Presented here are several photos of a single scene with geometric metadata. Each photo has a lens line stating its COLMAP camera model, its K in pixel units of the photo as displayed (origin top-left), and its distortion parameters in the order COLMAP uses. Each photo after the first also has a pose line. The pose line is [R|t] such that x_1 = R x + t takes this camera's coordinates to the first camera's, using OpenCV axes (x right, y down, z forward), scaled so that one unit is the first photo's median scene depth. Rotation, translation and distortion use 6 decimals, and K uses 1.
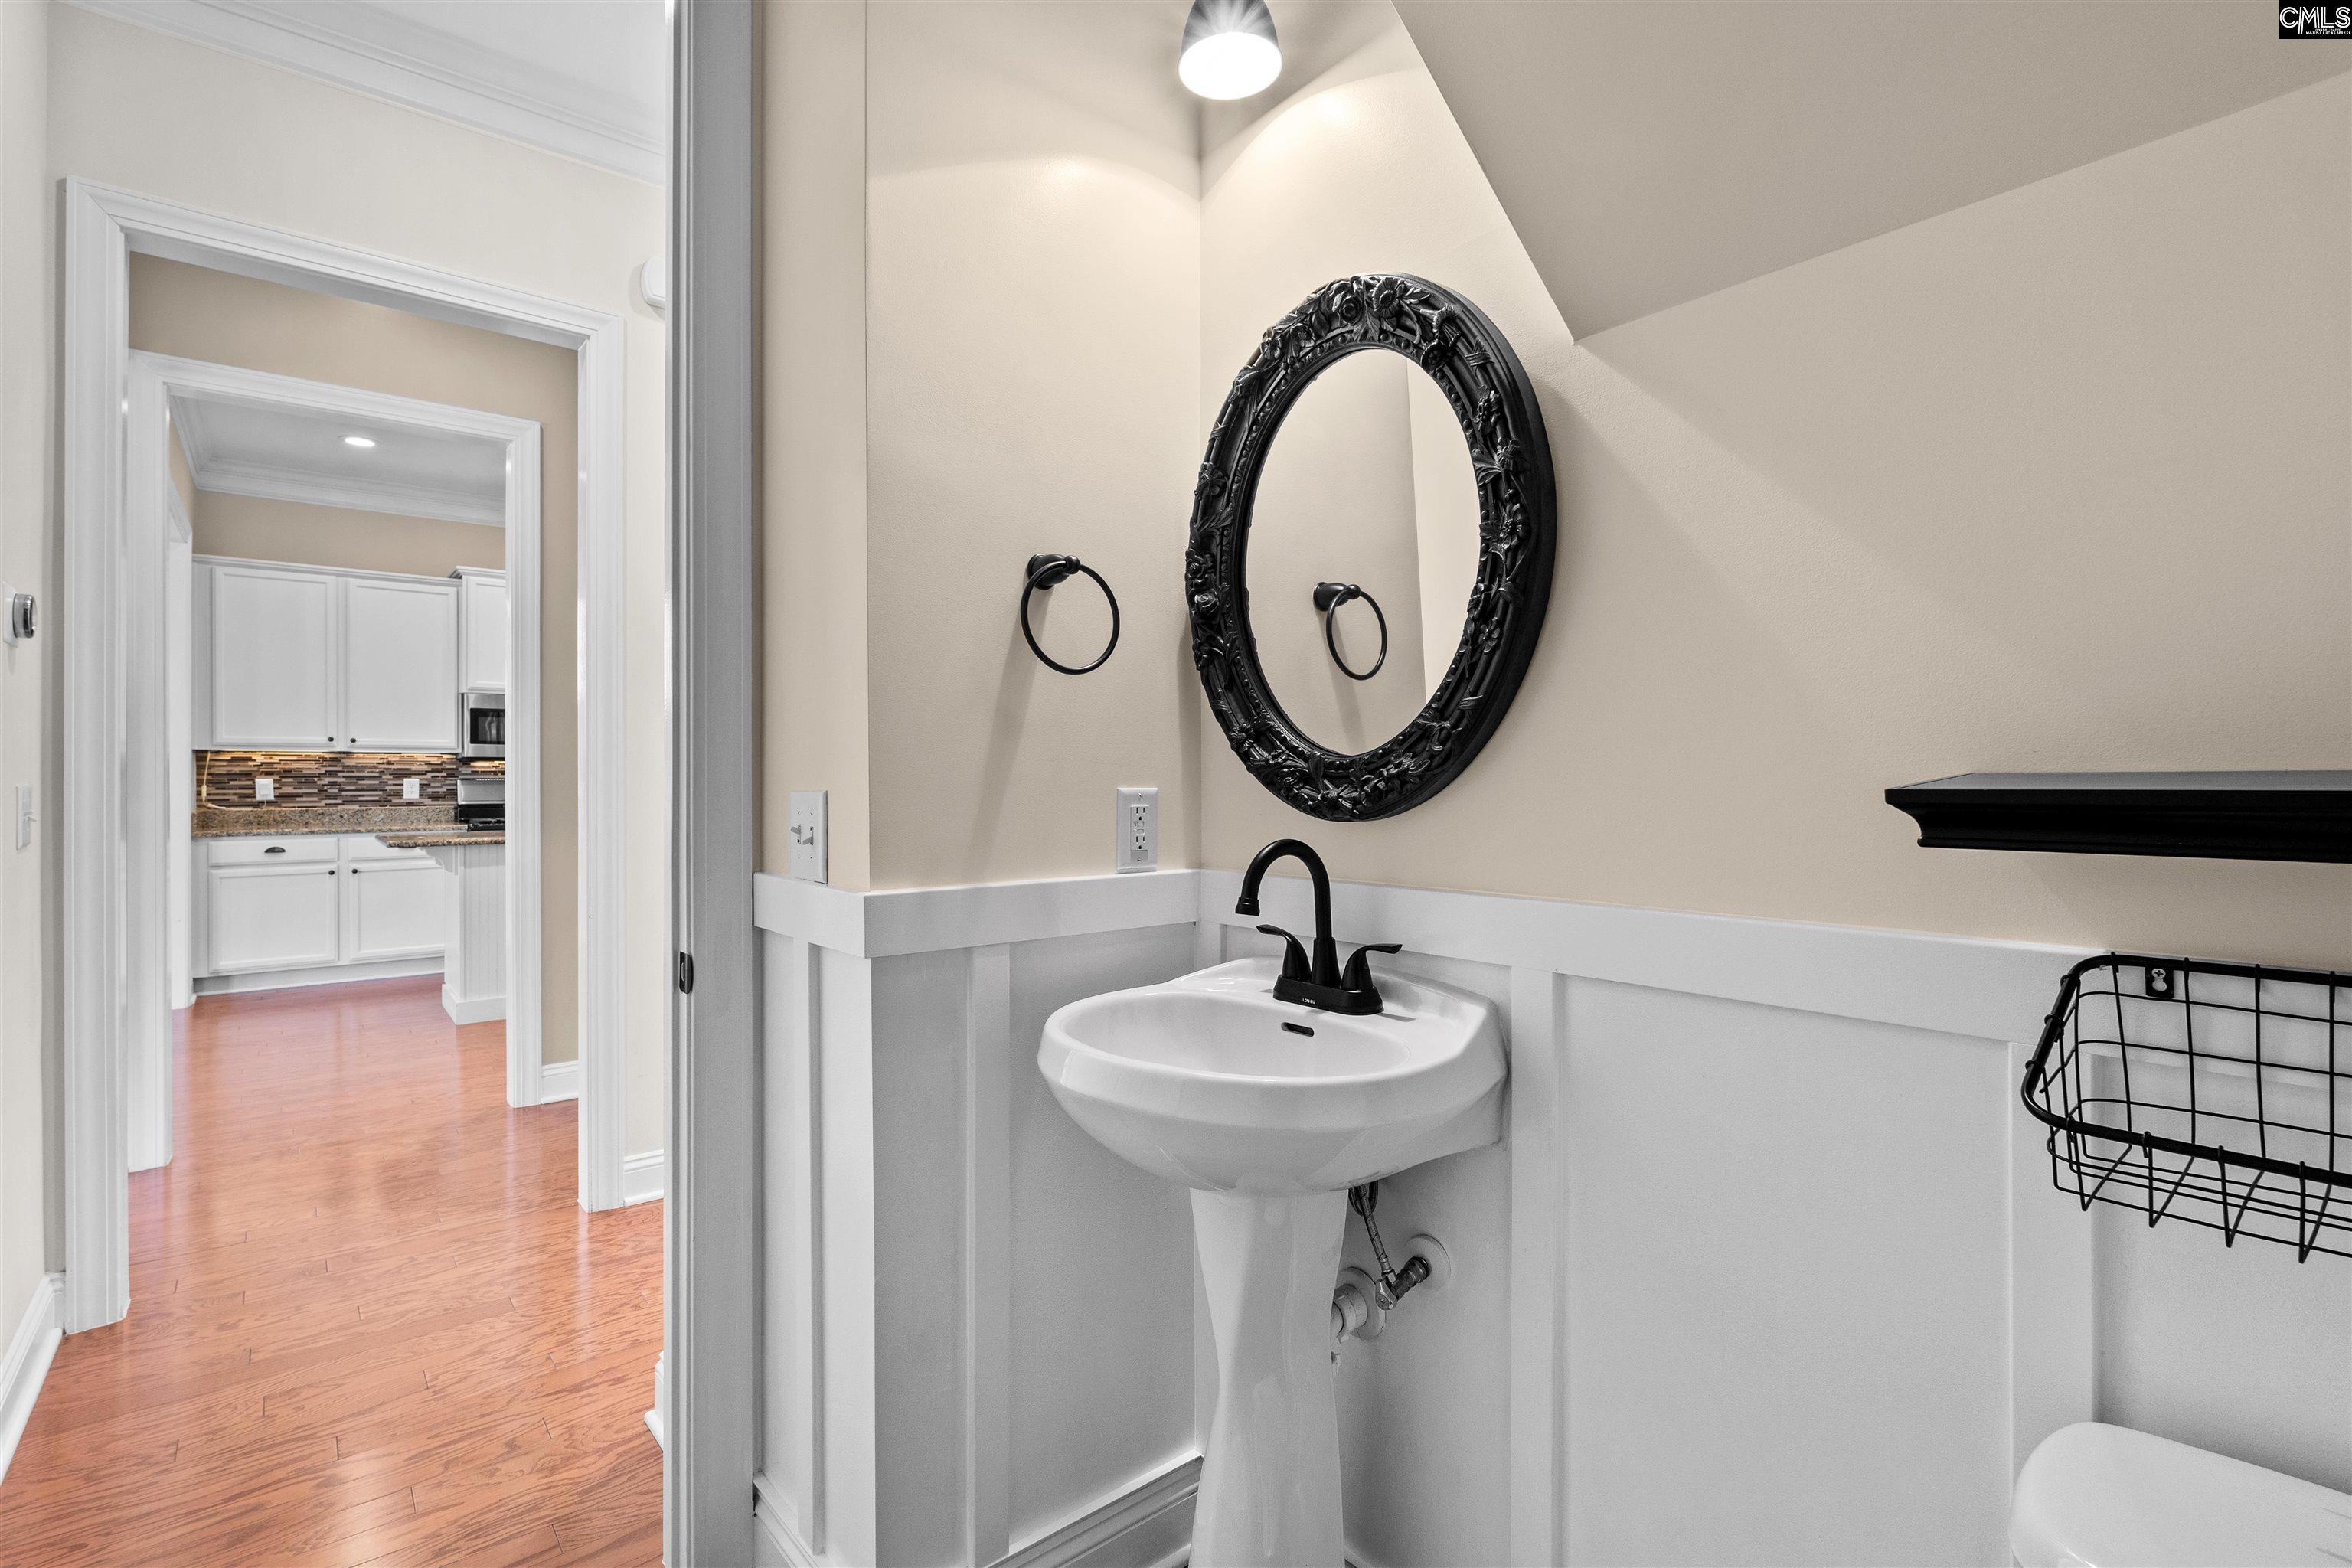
lens RADIAL K [[1080.1, 0, 1173.1], [0, 1080.1, 778.7], [0, 0, 1]] dist [-0.012283, 0.001051]
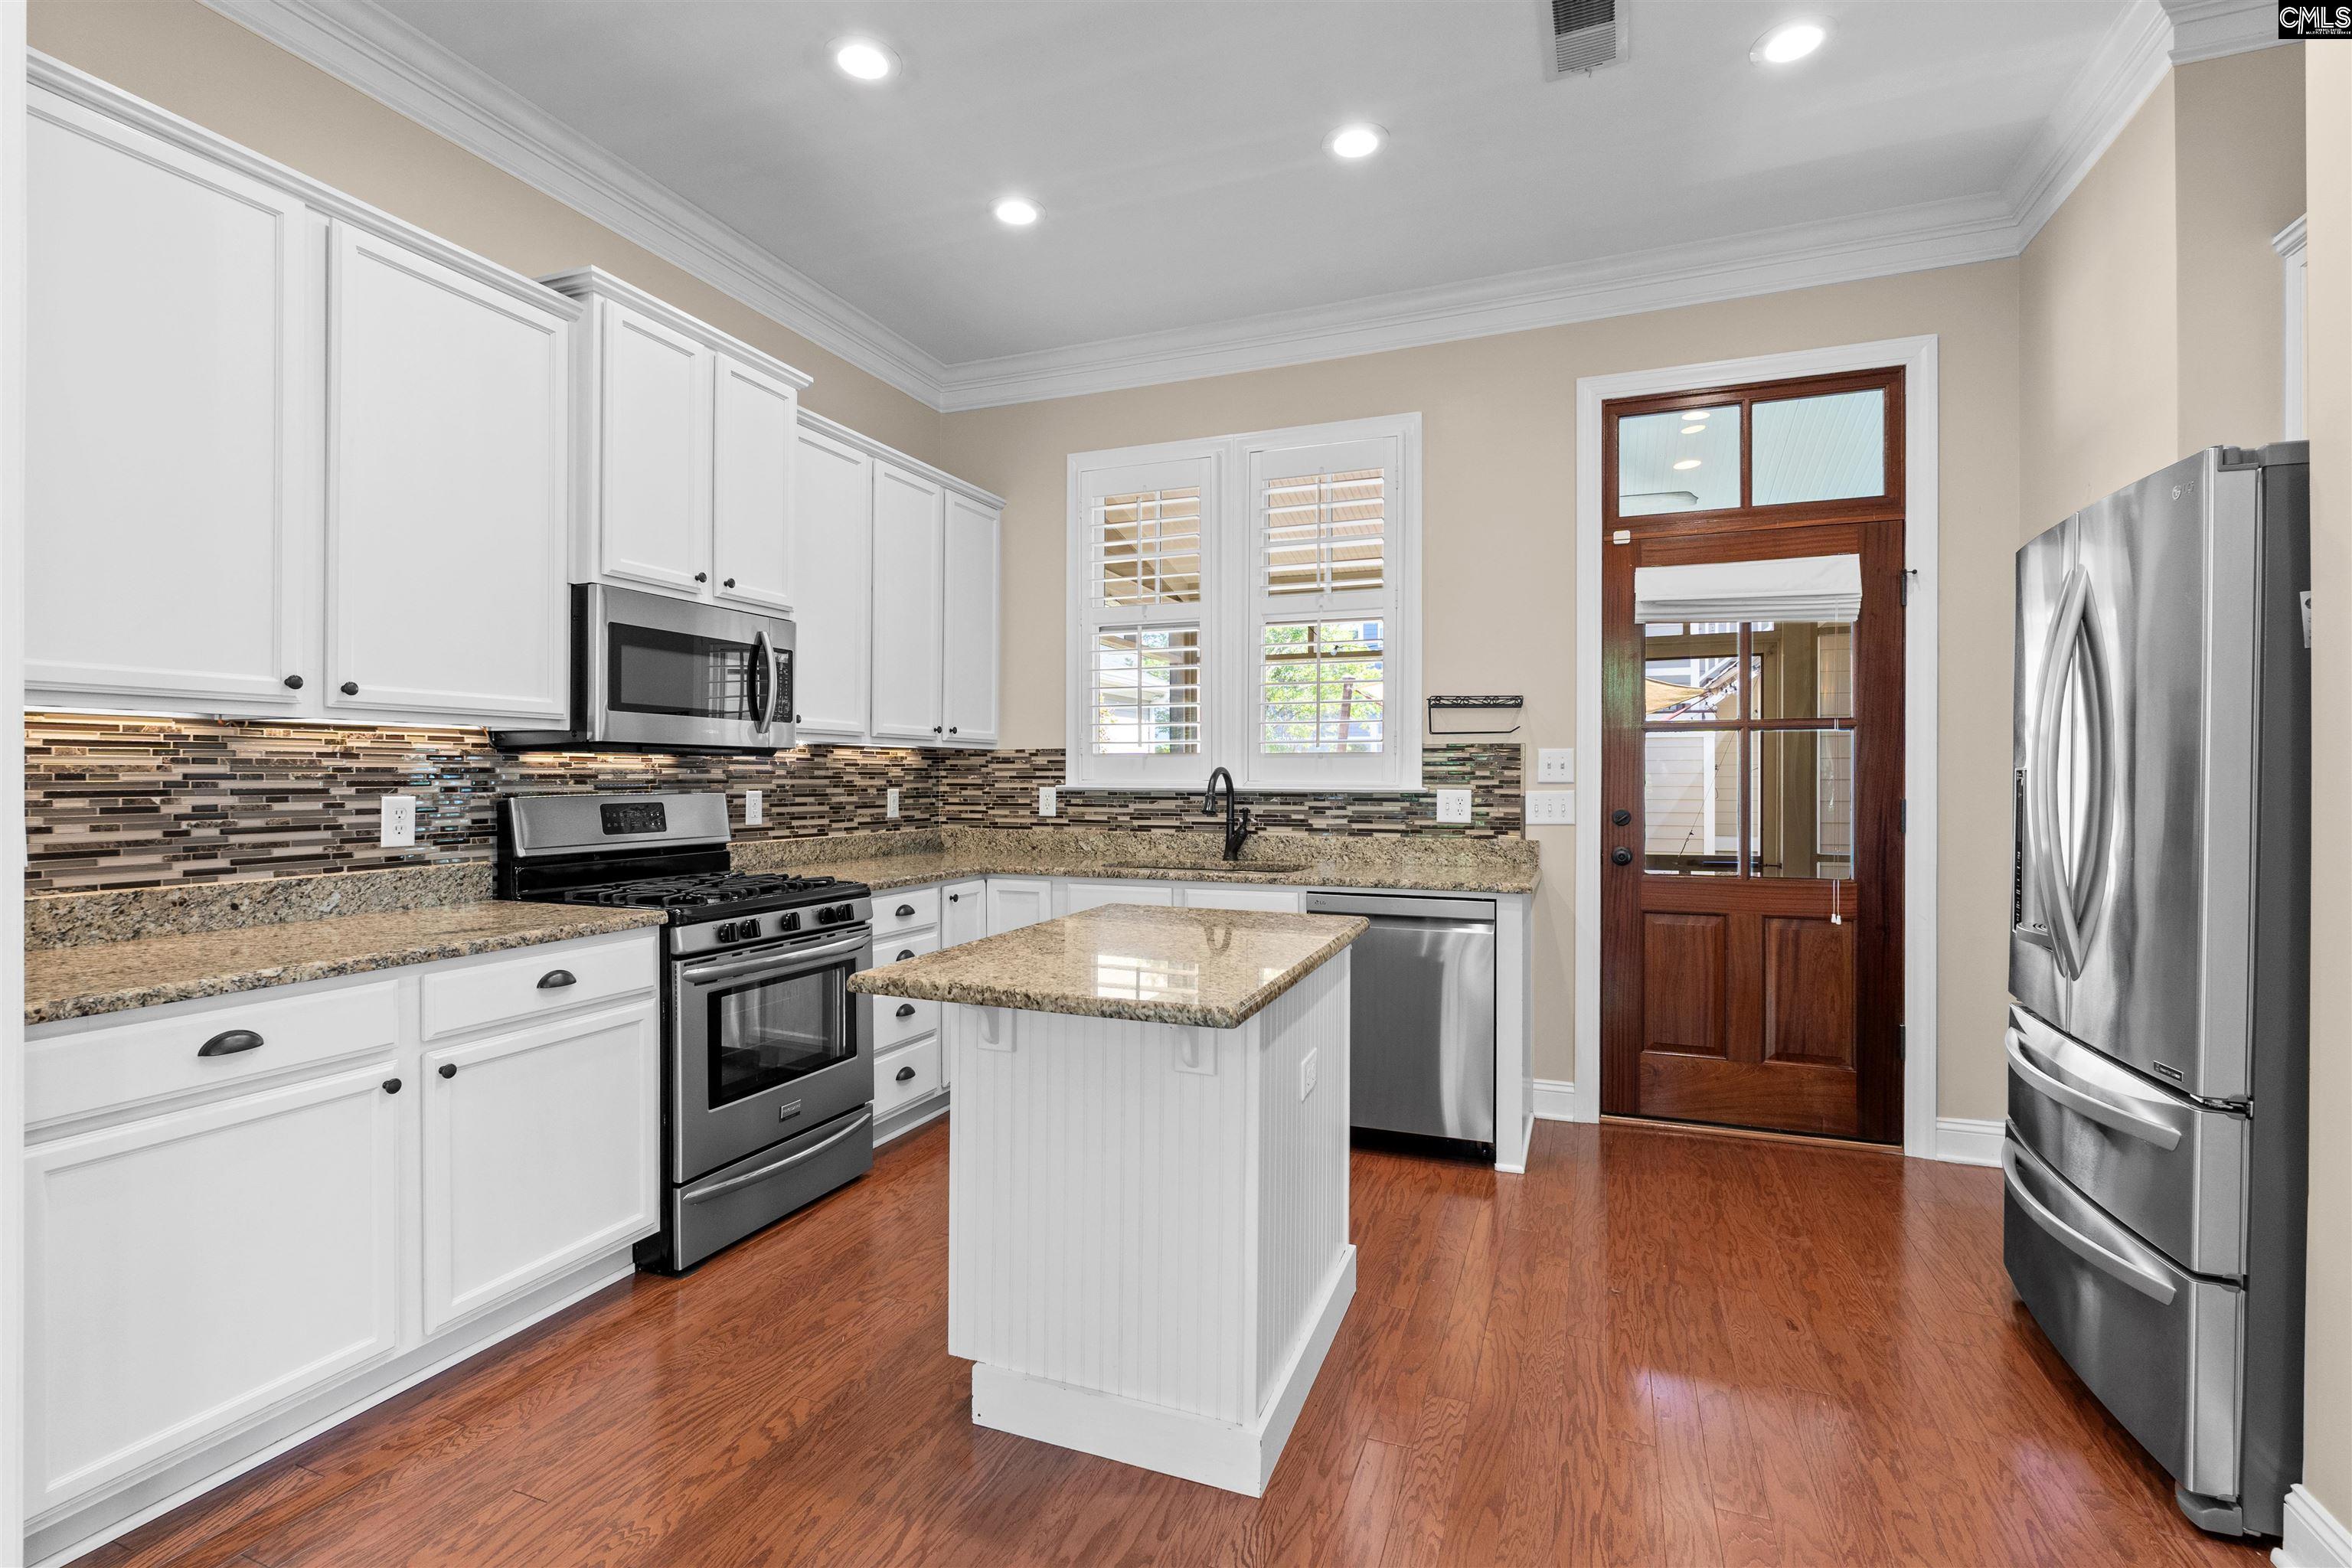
lens RADIAL K [[1080.1, 0, 1169.0], [0, 1080.1, 781.7], [0, 0, 1]] dist [-0.012283, 0.001051]
pose [[0.874205, 0.001581, 0.485554, -0.670313], [-0.004313, 0.999981, 0.004510, -0.007960], [-0.485537, -0.006037, 0.874195, 0.542896]]
